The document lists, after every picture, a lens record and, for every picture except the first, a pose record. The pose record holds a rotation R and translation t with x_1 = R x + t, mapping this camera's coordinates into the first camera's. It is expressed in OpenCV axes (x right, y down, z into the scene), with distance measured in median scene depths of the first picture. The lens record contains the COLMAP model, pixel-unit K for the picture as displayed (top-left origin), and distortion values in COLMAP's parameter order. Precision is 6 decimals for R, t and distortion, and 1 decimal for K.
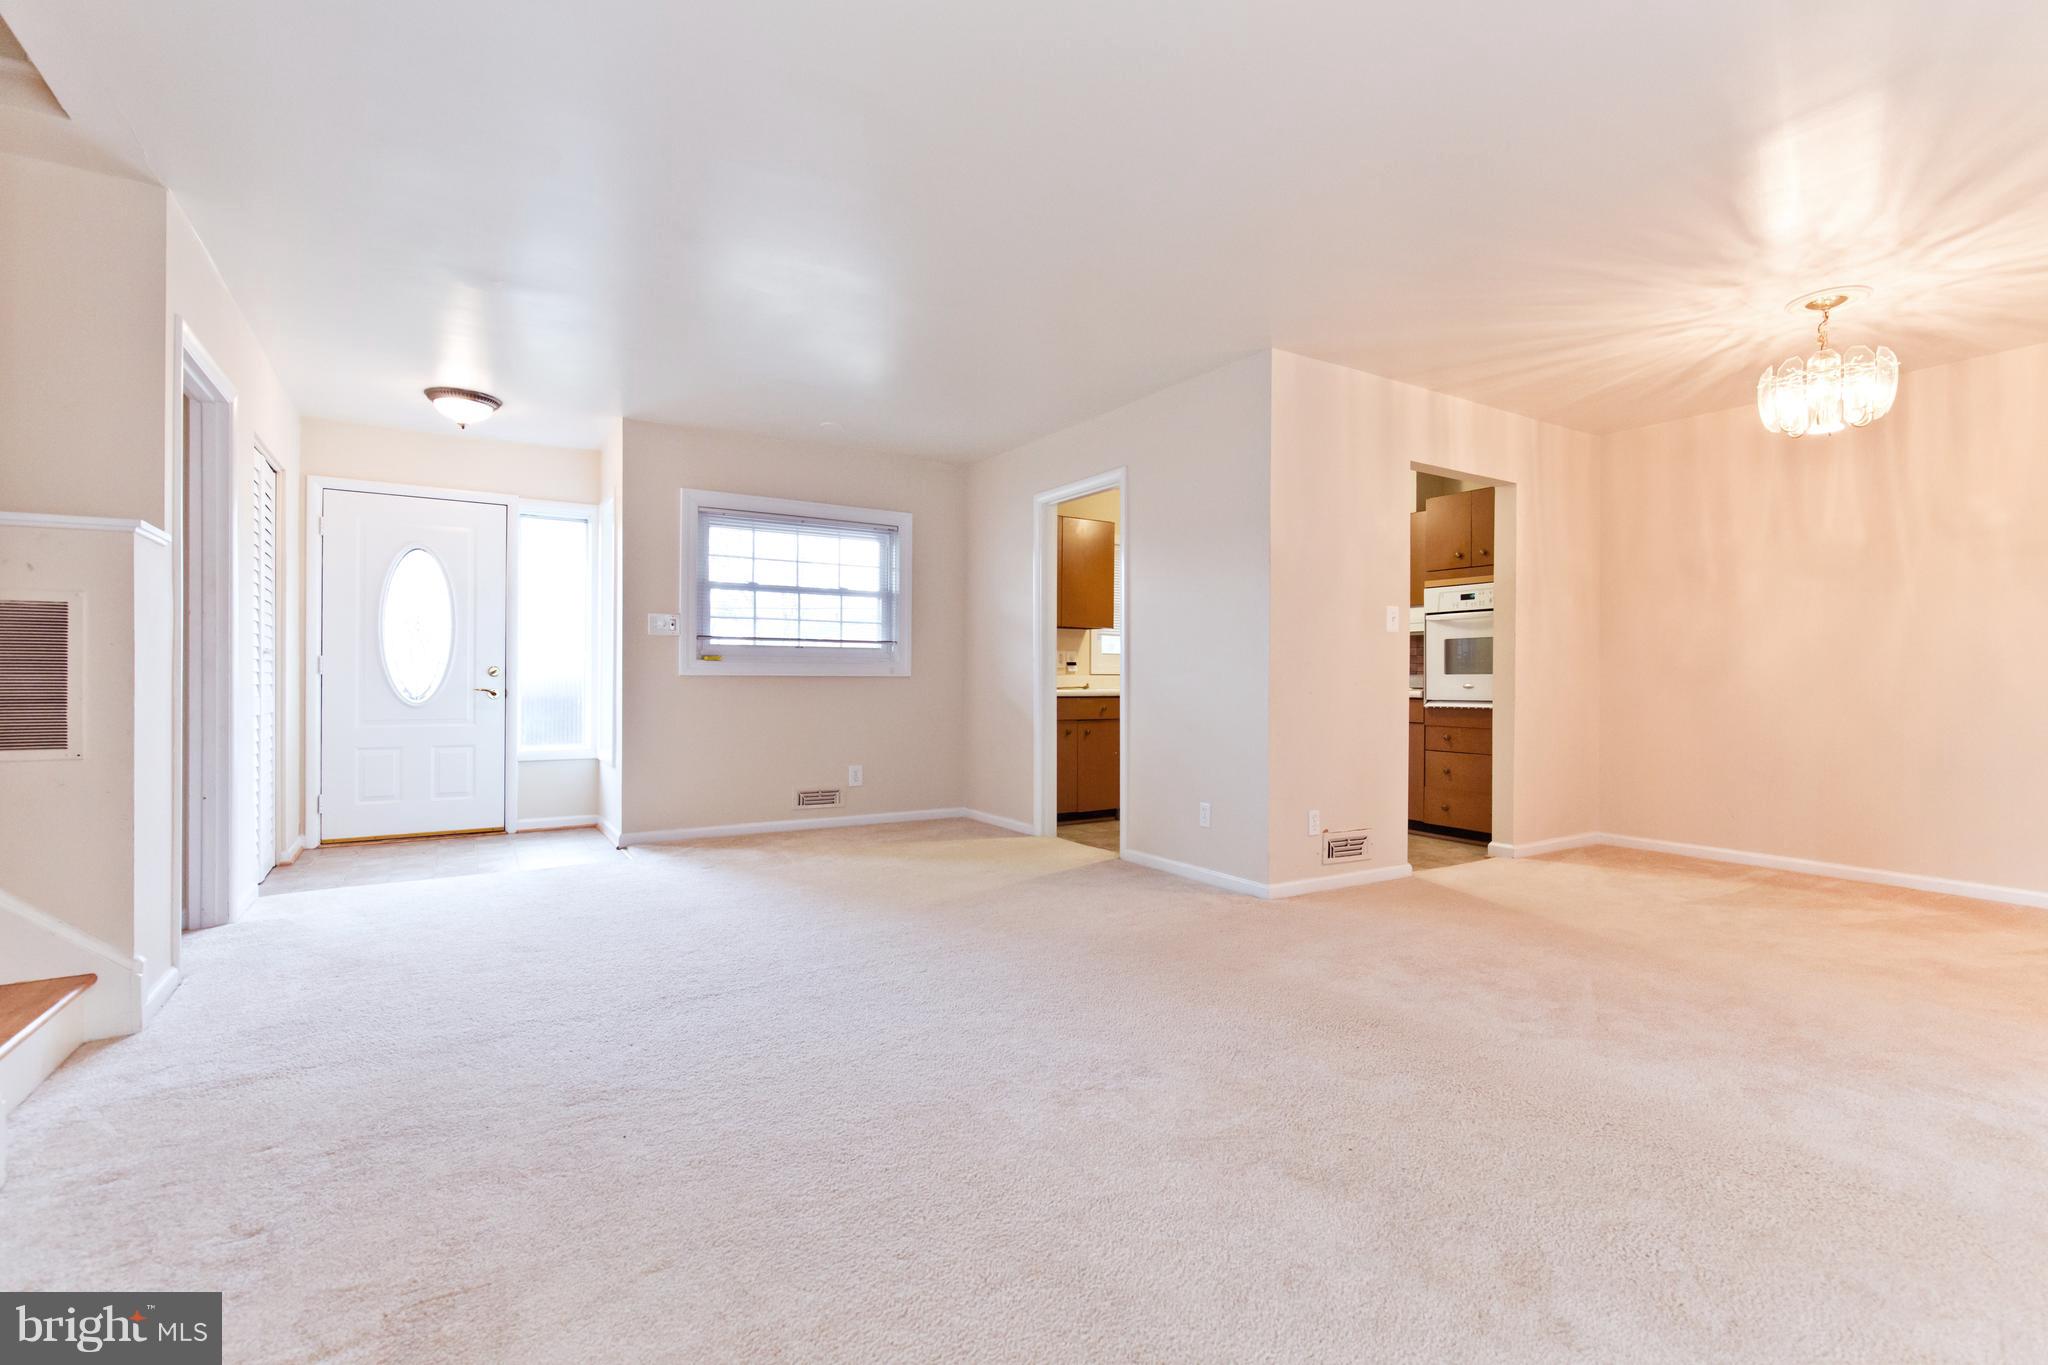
lens RADIAL K [[924.5, 0, 1027.6], [0, 924.5, 683.4], [0, 0, 1]] dist [0.000238, -0.000242]
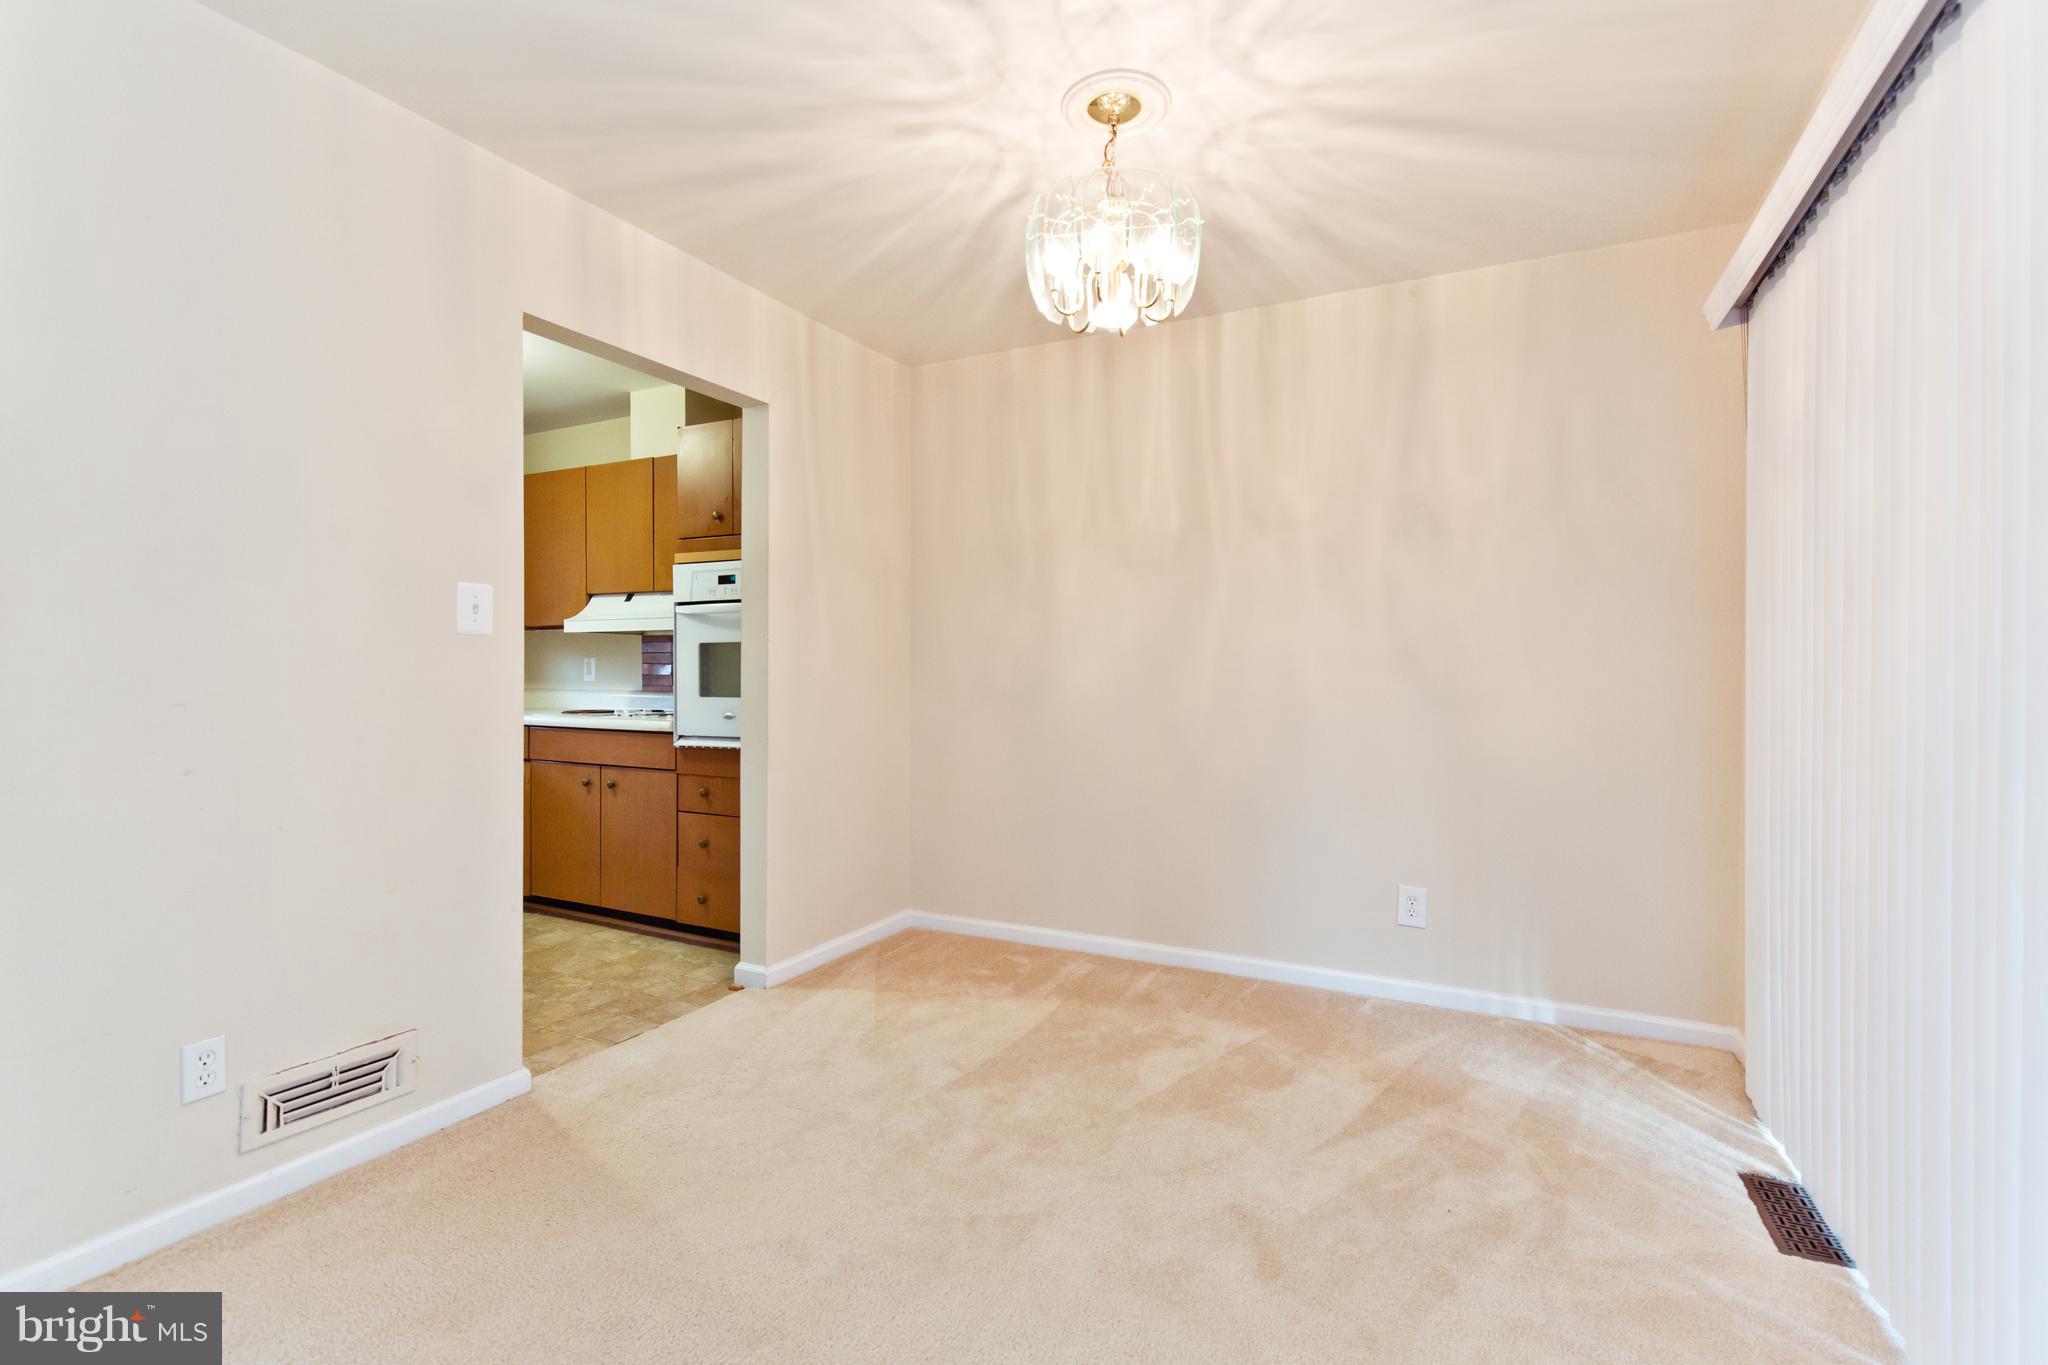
lens RADIAL K [[926.2, 0, 1027.1], [0, 926.2, 677.8], [0, 0, 1]] dist [0.000861, -0.000002]
pose [[0.856333, -0.005738, 0.516391, 0.360698], [0.003228, 0.999978, 0.005758, -0.030255], [-0.516413, -0.003264, 0.856333, 0.366780]]
